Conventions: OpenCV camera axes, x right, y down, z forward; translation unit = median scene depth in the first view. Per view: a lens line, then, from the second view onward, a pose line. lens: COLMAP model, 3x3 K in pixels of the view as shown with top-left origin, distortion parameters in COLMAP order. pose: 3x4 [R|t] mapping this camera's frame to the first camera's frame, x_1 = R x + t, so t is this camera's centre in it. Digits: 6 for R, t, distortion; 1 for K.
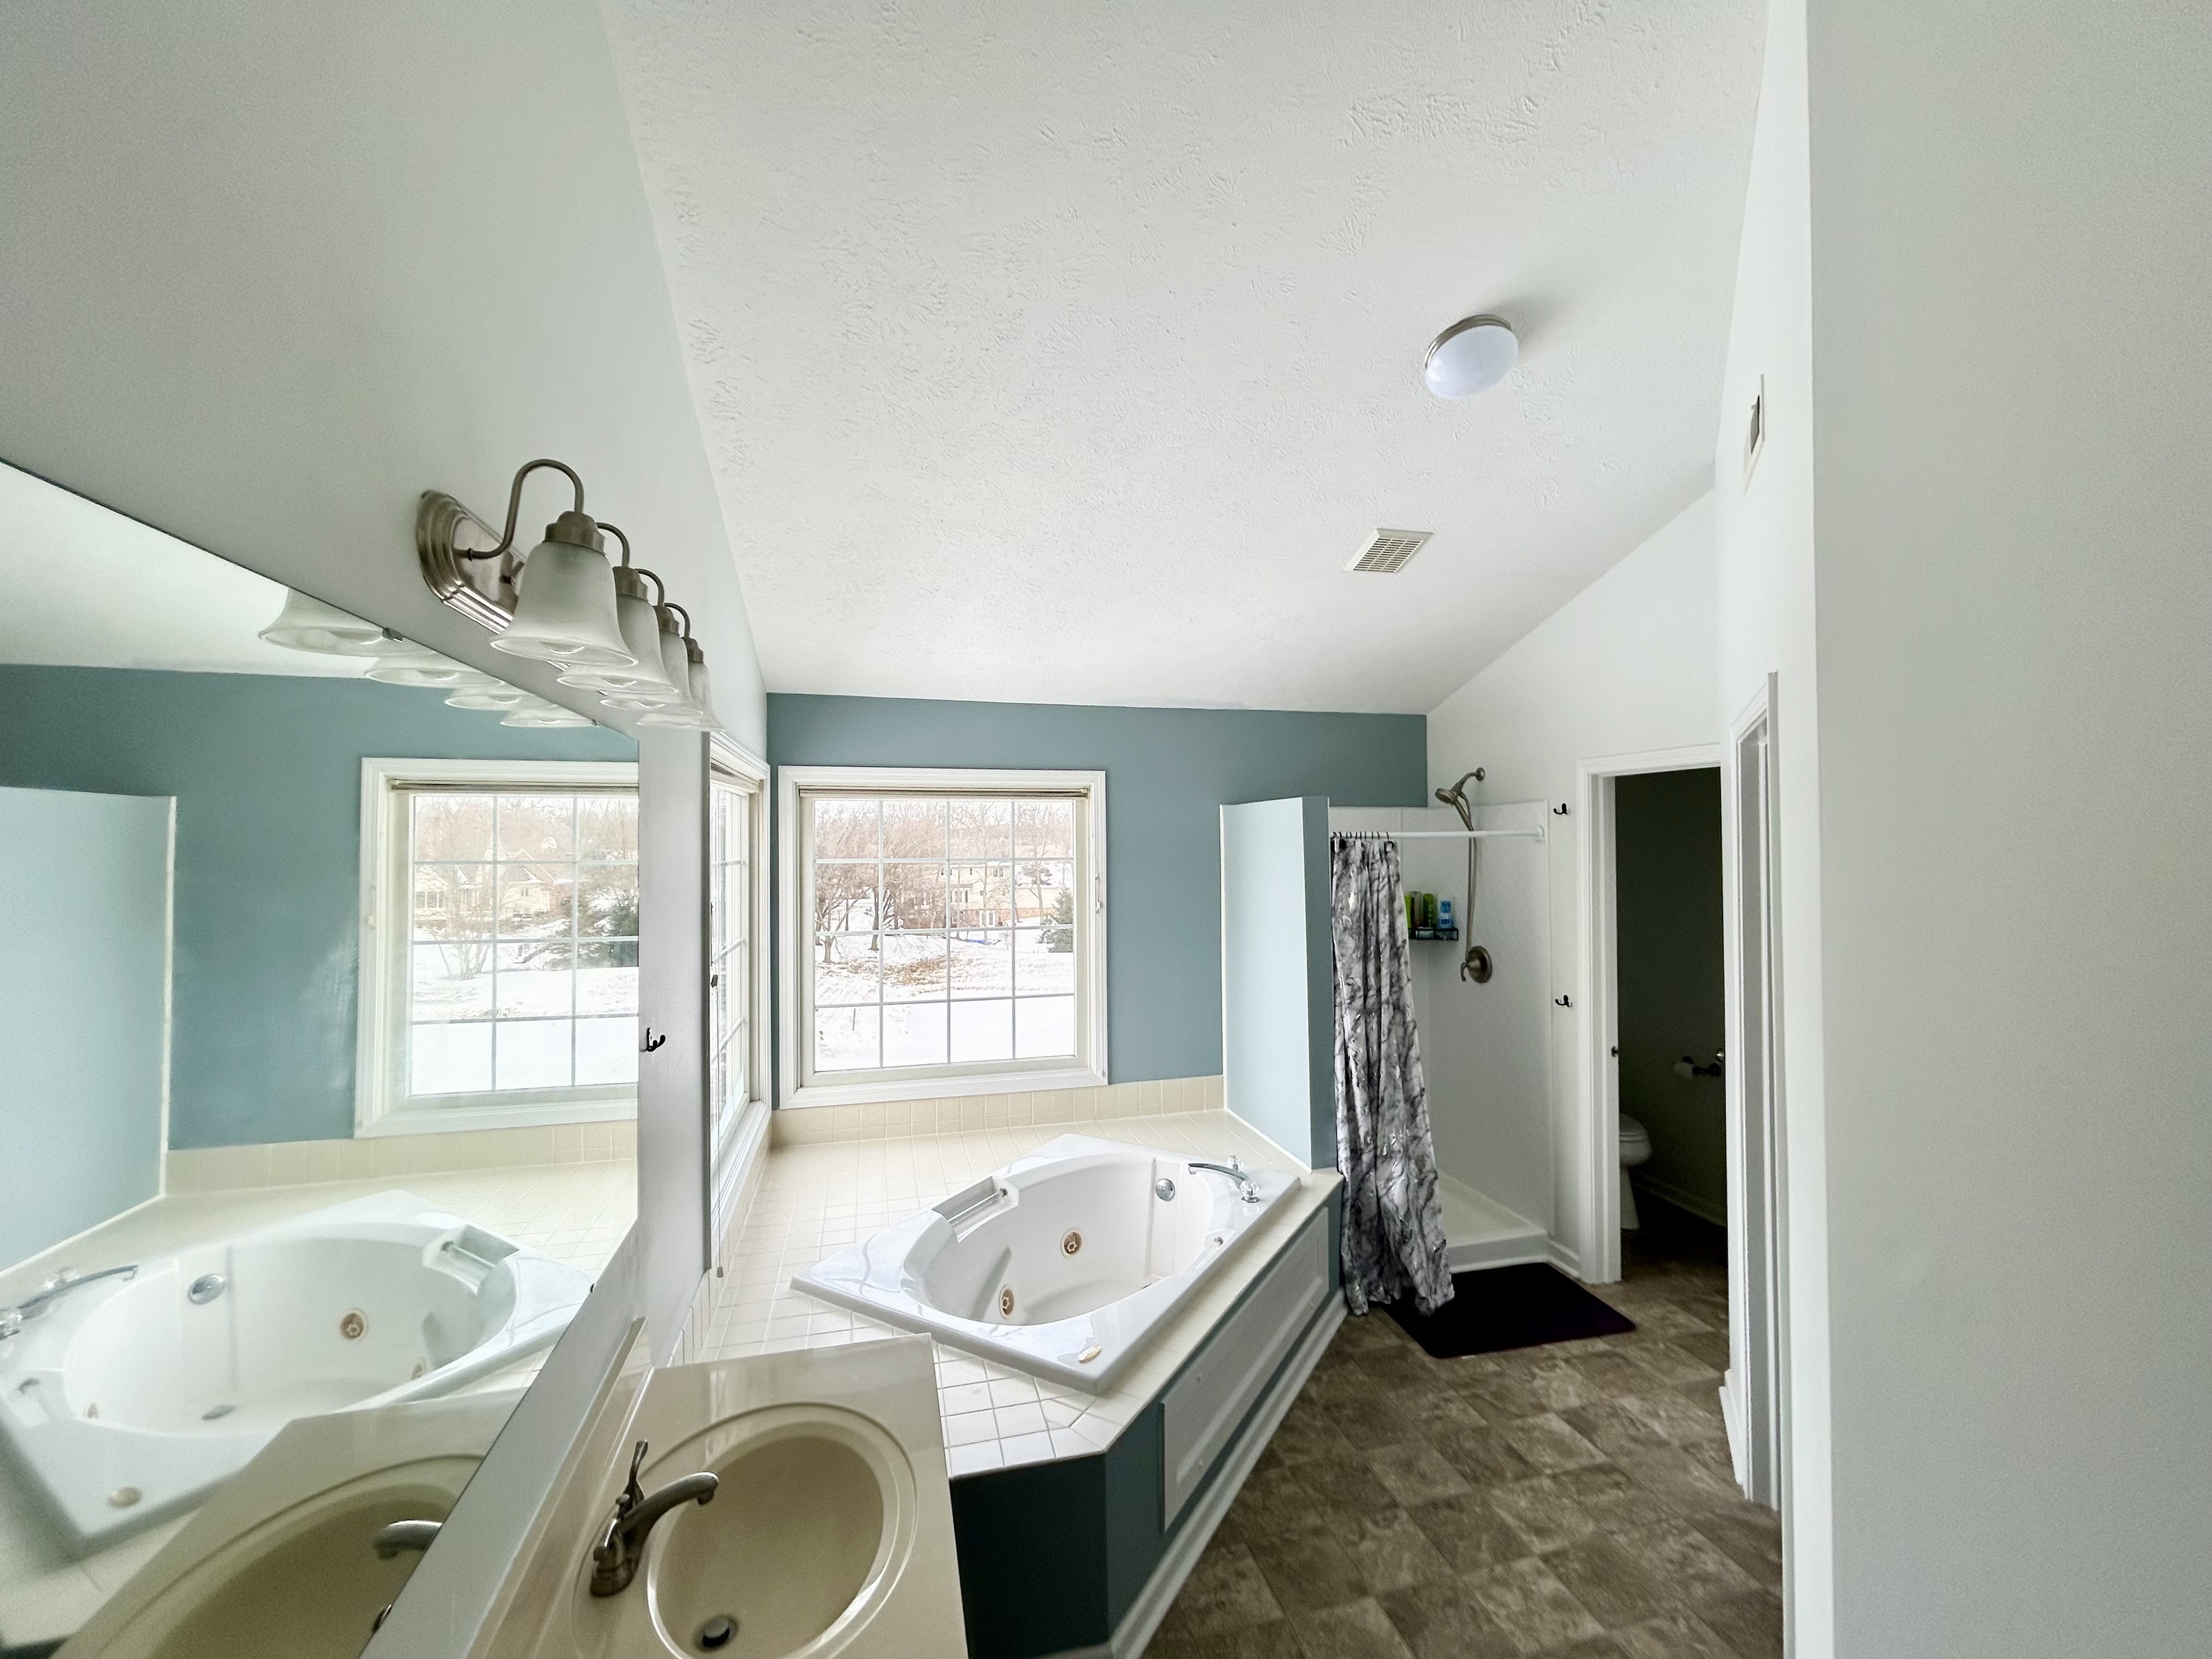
lens RADIAL K [[897.8, 0, 1107.3], [0, 897.8, 837.3], [0, 0, 1]] dist [-0.000666, 0.000030]
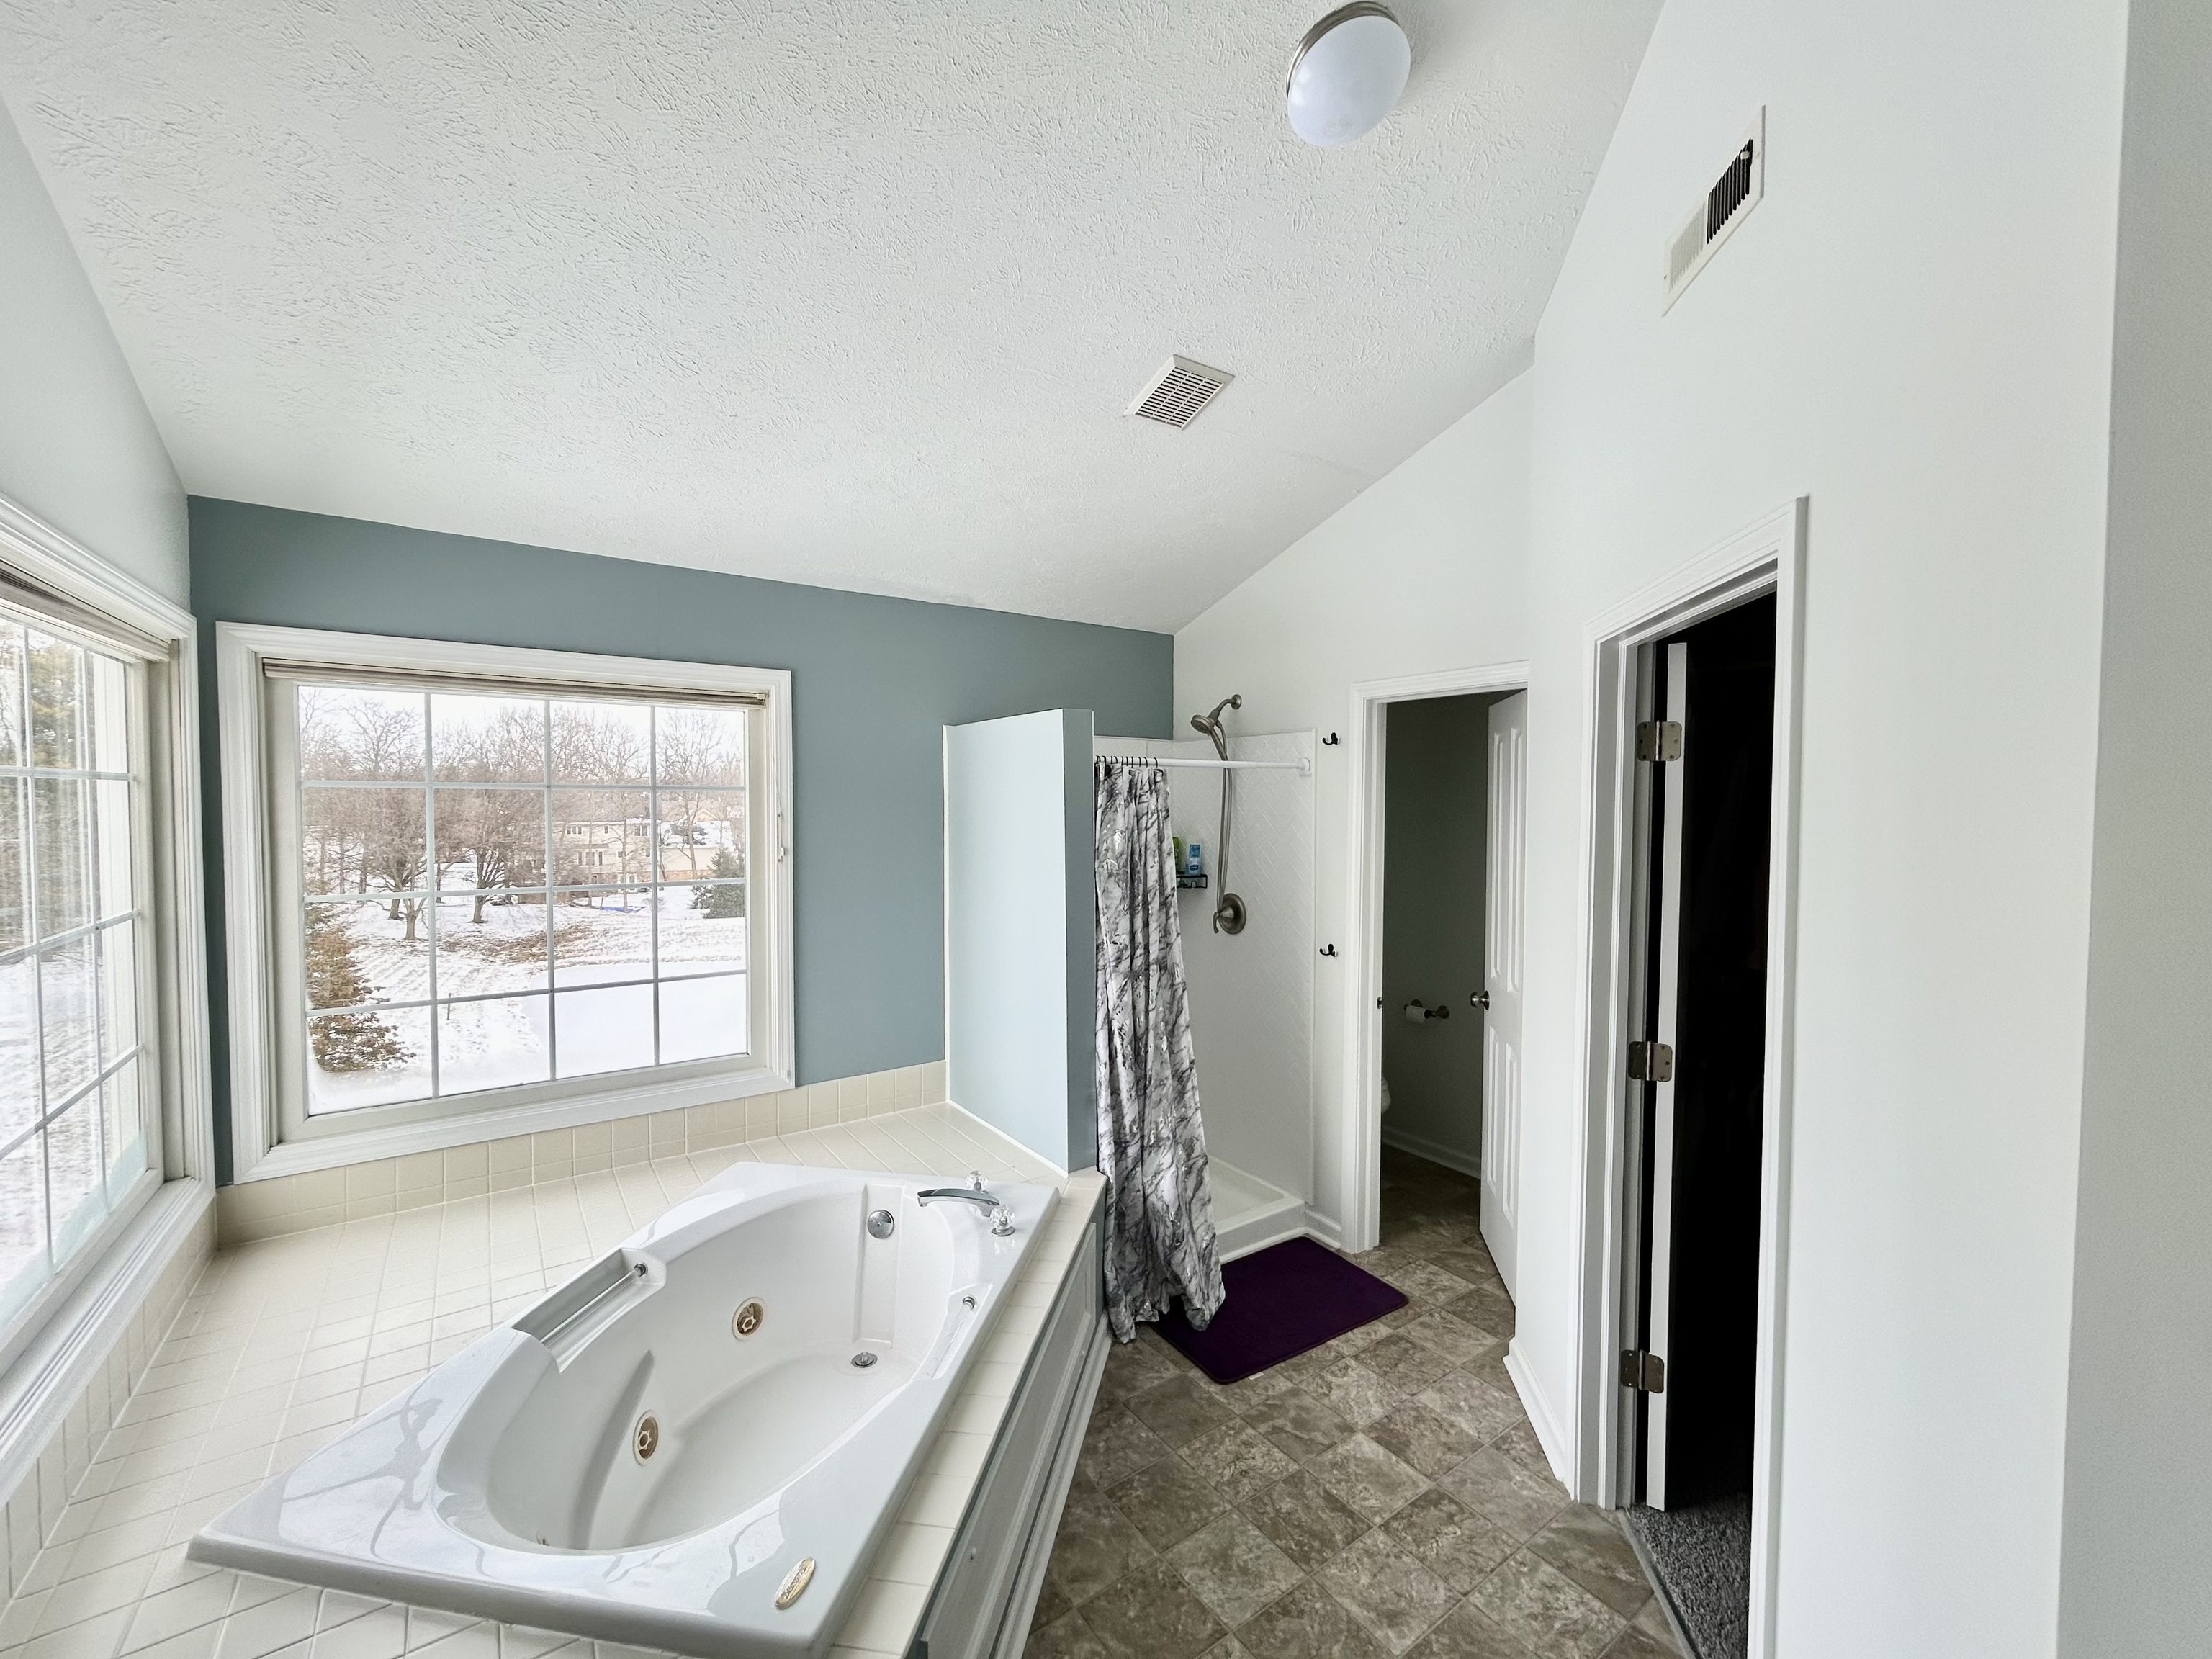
lens RADIAL K [[897.8, 0, 1107.3], [0, 897.8, 837.3], [0, 0, 1]] dist [-0.000666, 0.000030]
pose [[0.936546, -0.002444, 0.350537, -0.021148], [-0.013546, 0.998977, 0.043156, 0.033272], [-0.350284, -0.045166, 0.935554, 0.245425]]
